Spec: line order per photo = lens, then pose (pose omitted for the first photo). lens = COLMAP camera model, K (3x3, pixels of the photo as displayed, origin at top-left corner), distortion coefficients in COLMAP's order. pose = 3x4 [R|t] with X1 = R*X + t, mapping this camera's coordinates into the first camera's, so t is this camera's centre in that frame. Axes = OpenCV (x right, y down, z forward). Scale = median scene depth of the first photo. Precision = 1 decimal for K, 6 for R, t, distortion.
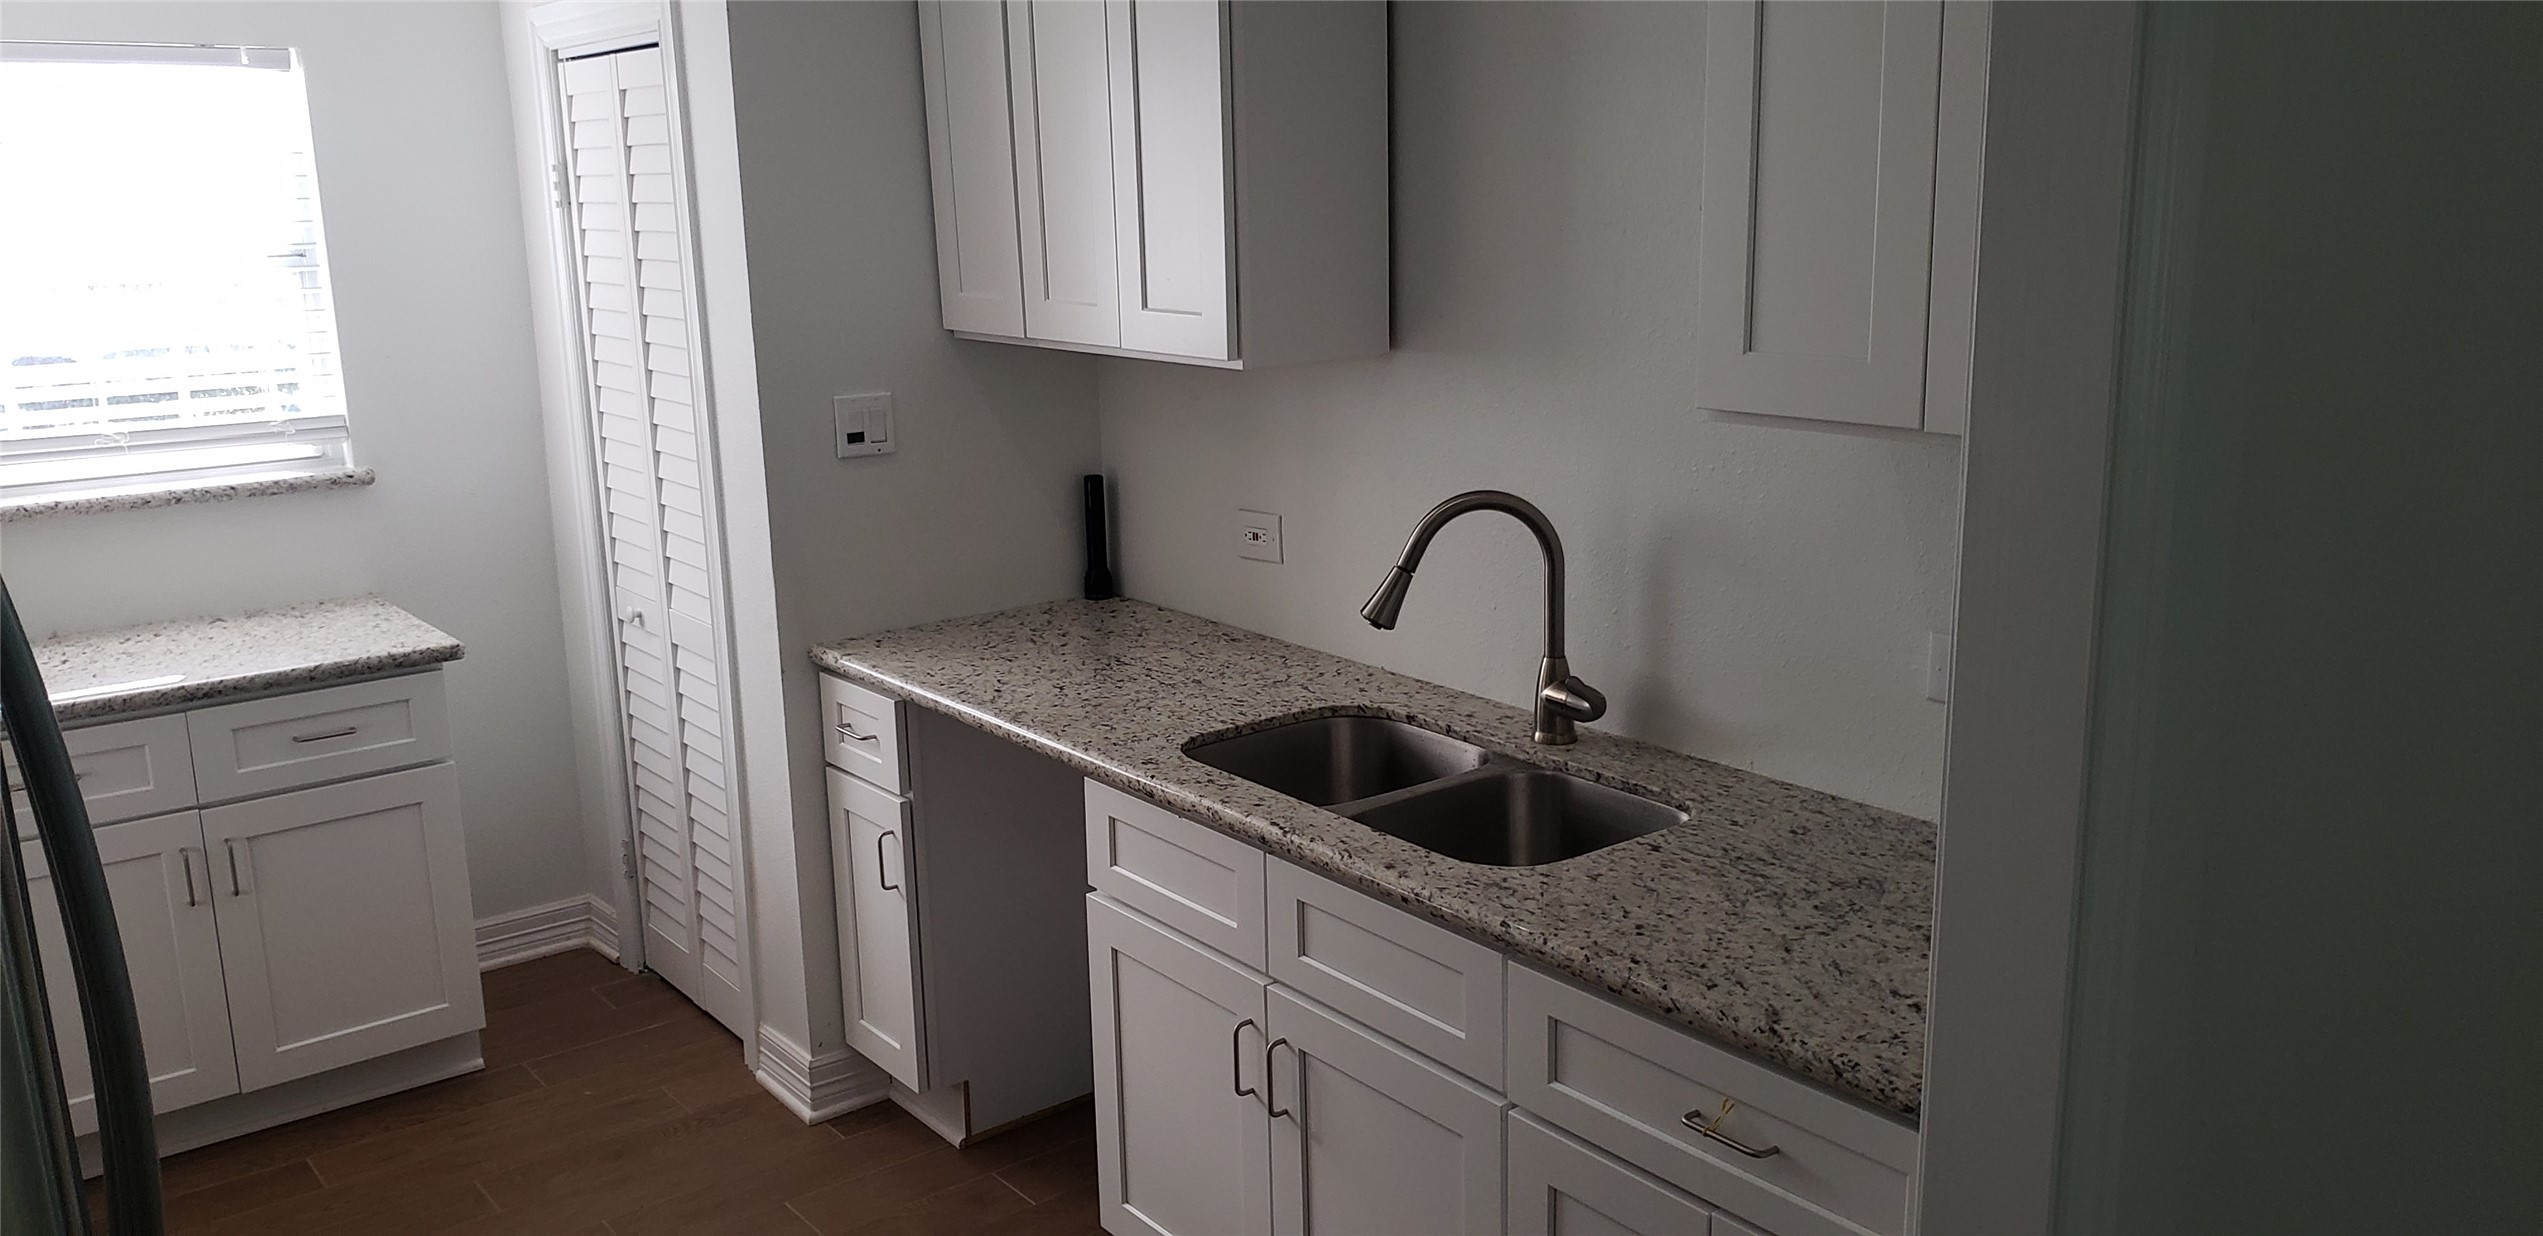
lens RADIAL K [[1969.5, 0, 1255.8], [0, 1969.5, 612.3], [0, 0, 1]] dist [0.076246, -0.102831]
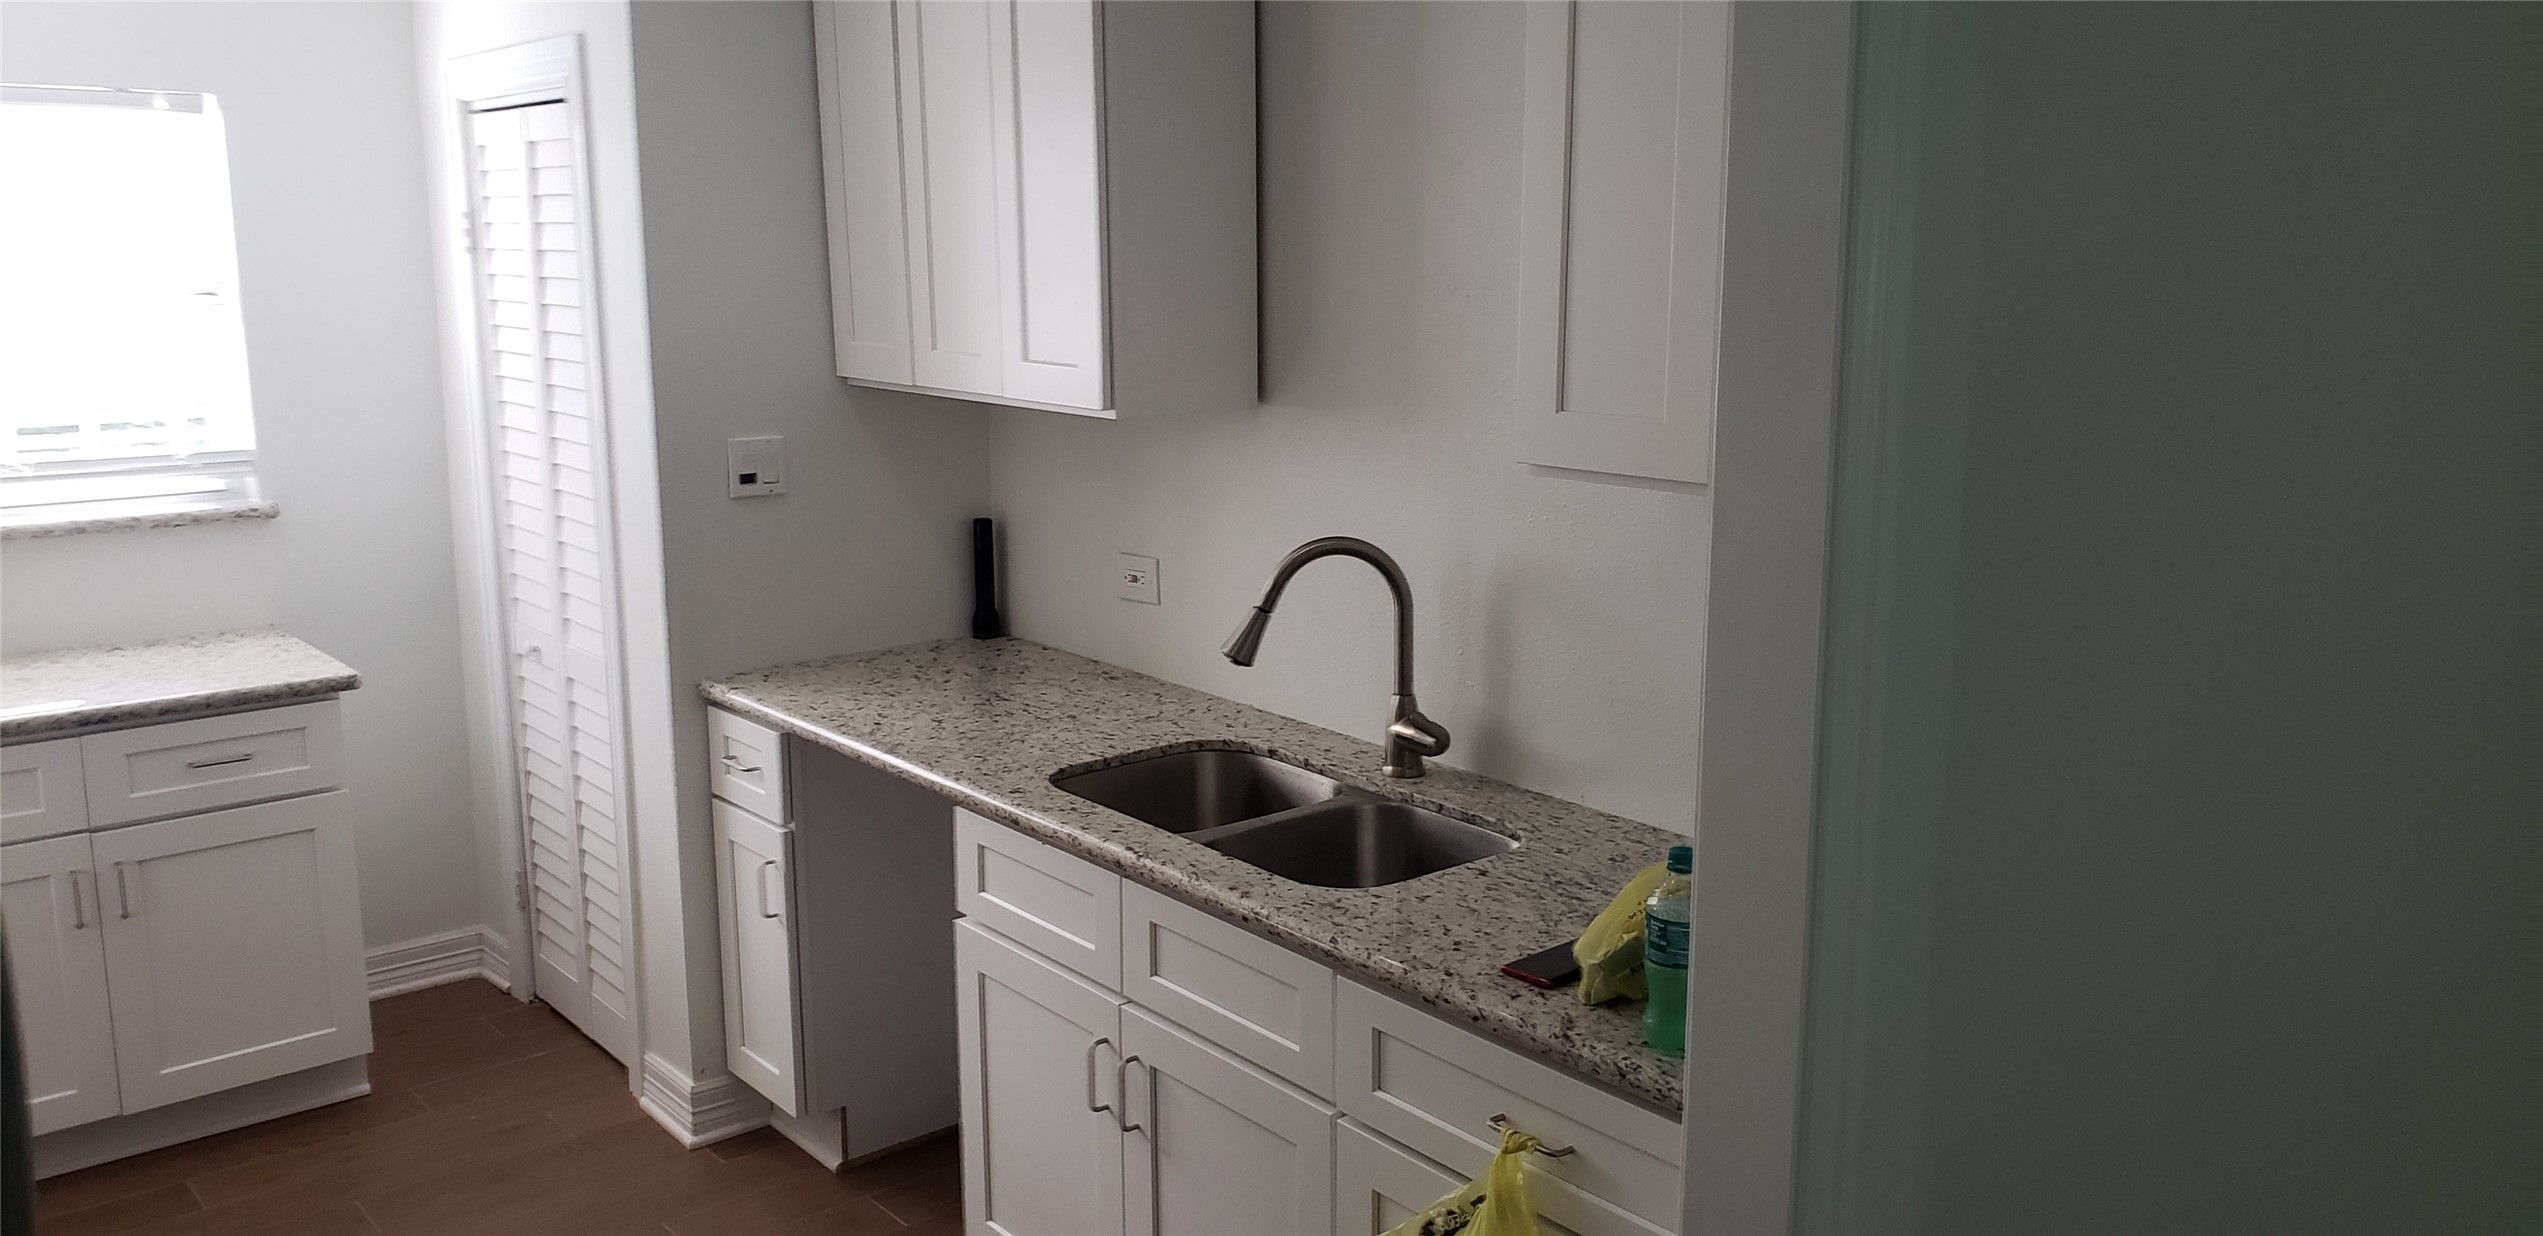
lens RADIAL K [[1969.5, 0, 1257.1], [0, 1969.5, 590.8], [0, 0, 1]] dist [0.076246, -0.102831]
pose [[0.999276, 0.013645, 0.035507, 0.030273], [-0.012326, 0.999236, -0.037085, 0.006053], [-0.035986, 0.036621, 0.998681, -0.048382]]
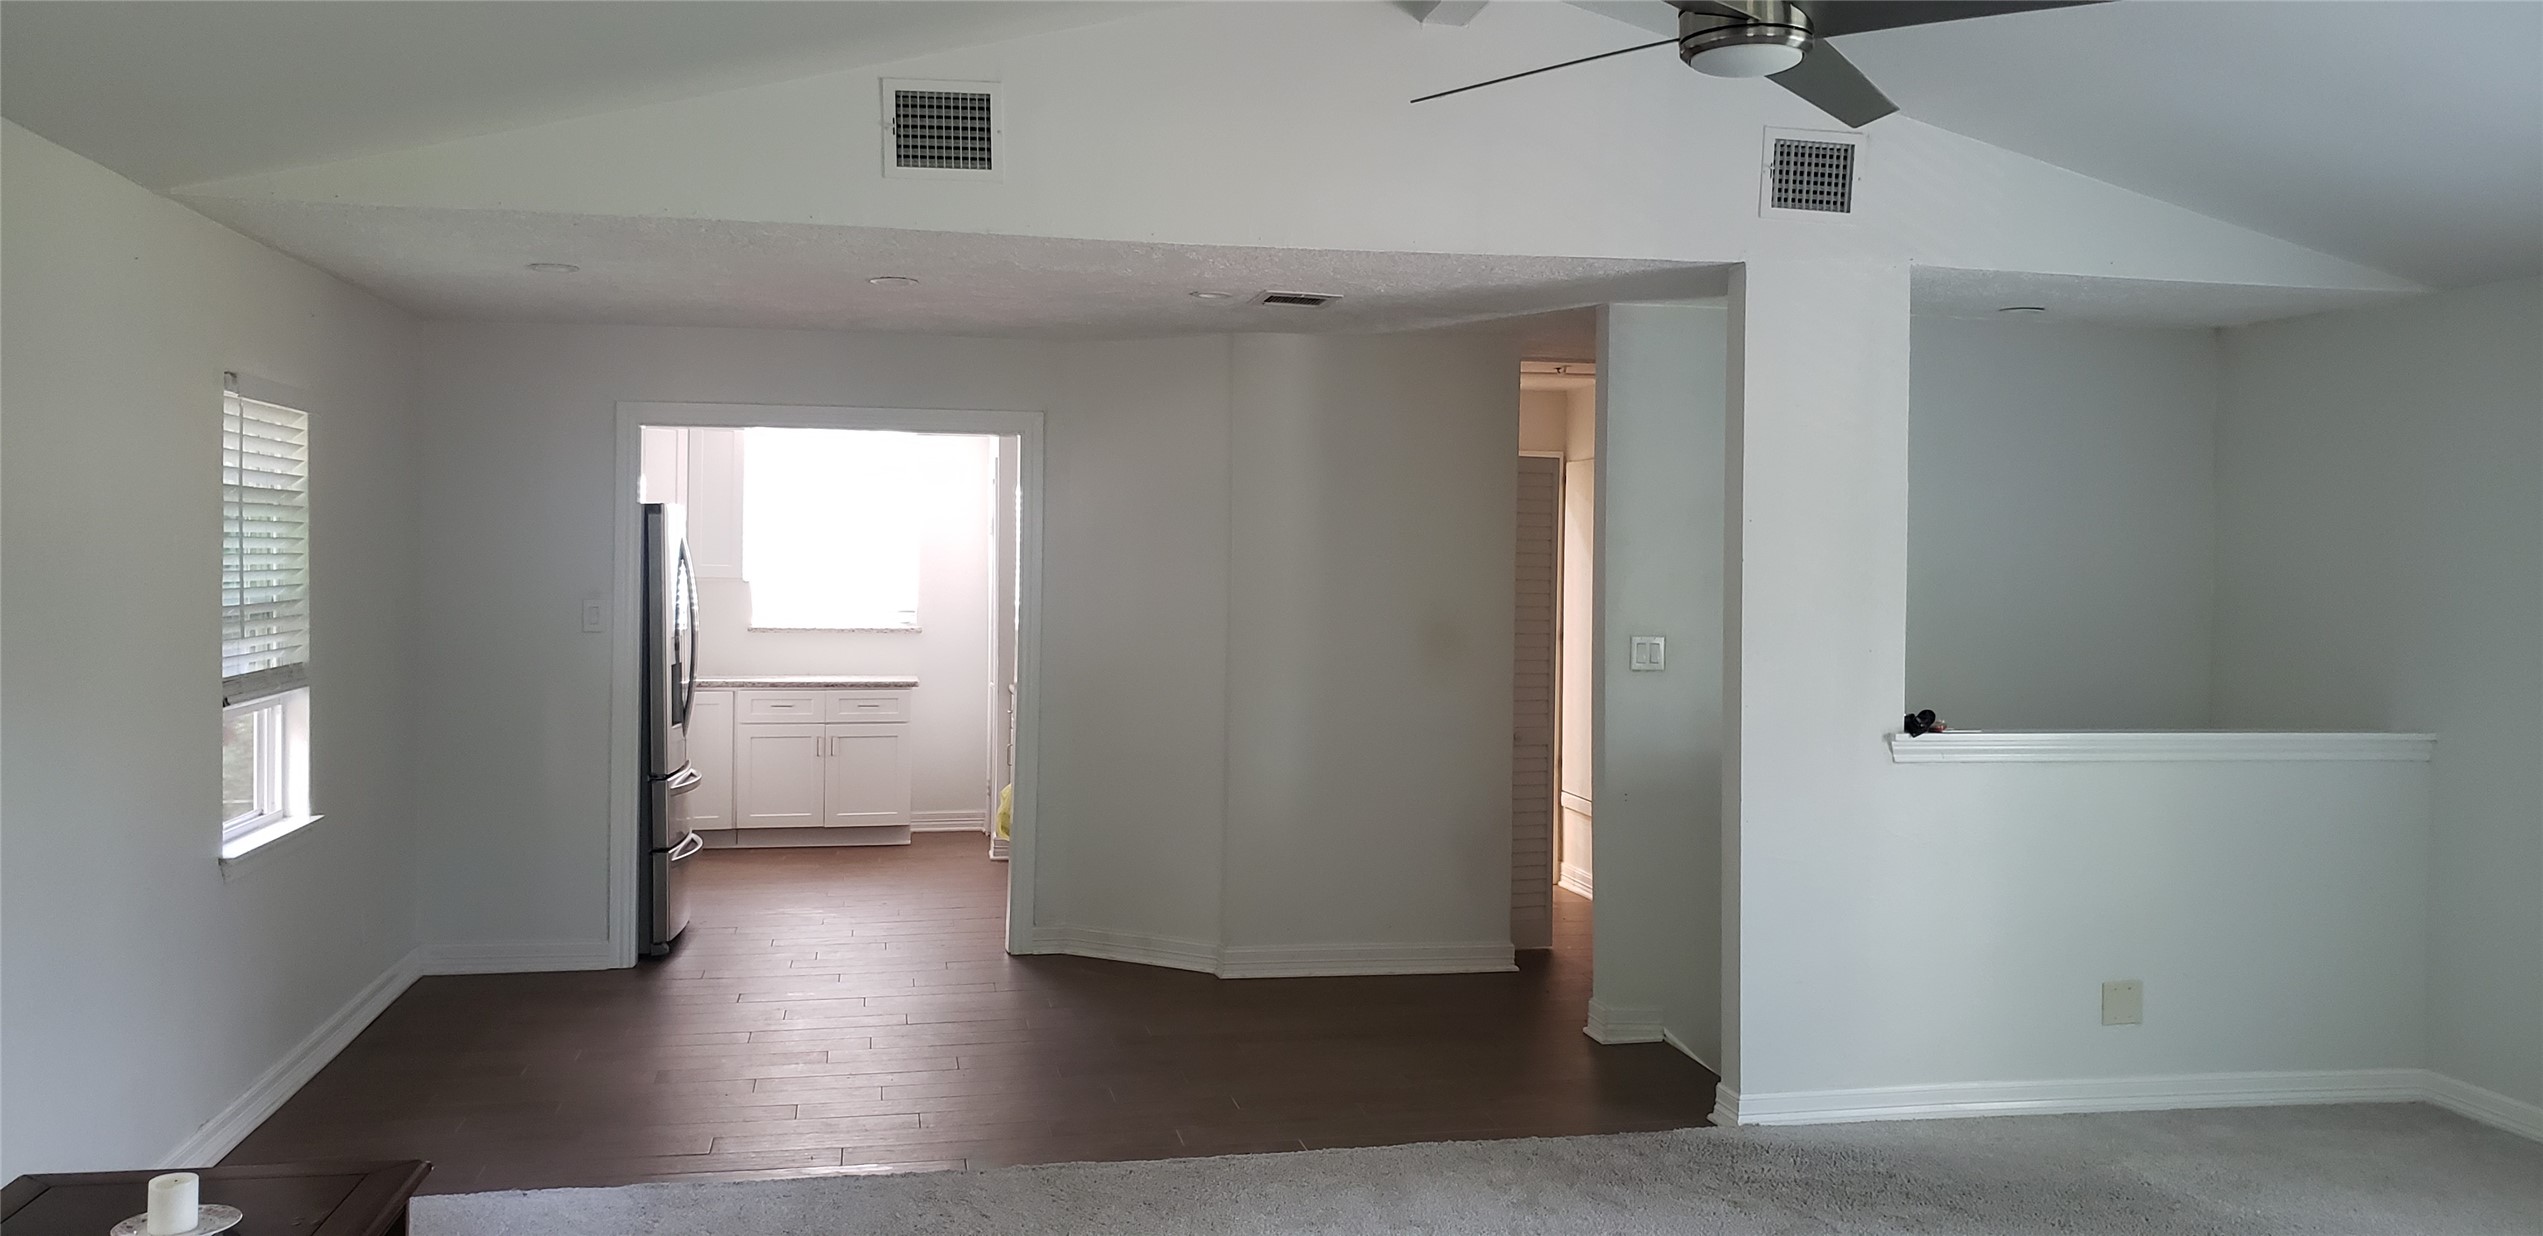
lens RADIAL K [[1969.5, 0, 1317.1], [0, 1969.5, 545.2], [0, 0, 1]] dist [0.076246, -0.102831]
pose [[0.905194, 0.029415, -0.423980, 1.514277], [-0.125451, 0.971643, -0.200427, 0.373067], [0.406062, 0.234614, 0.883216, -1.507055]]
